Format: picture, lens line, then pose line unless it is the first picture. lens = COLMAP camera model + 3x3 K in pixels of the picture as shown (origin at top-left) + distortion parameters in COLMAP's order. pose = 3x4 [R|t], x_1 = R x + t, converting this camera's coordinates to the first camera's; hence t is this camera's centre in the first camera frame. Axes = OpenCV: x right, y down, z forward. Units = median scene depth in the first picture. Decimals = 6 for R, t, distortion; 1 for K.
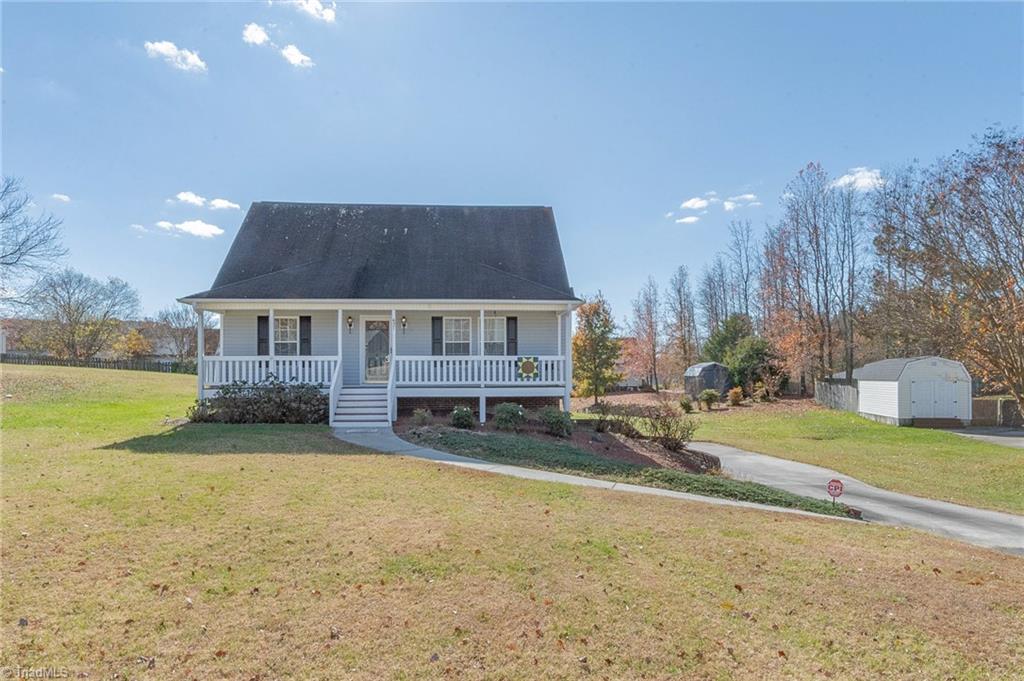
lens RADIAL K [[560.9, 0, 512.0], [0, 560.9, 348.0], [0, 0, 1]] dist [-0.004002, 0.001680]
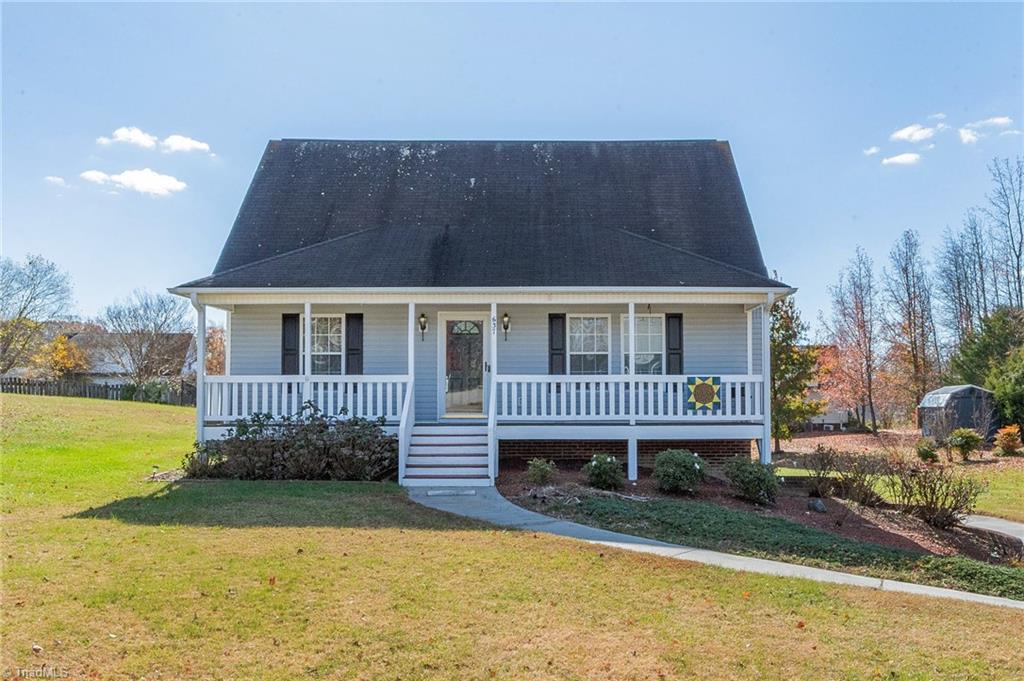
lens RADIAL K [[878.3, 0, 511.9], [0, 878.3, 332.1], [0, 0, 1]] dist [-0.010442, 0.002741]
pose [[0.998462, -0.002916, -0.055369, -0.130523], [0.000988, 0.999393, -0.034828, -0.000041], [0.055437, 0.034720, 0.997858, -0.000682]]
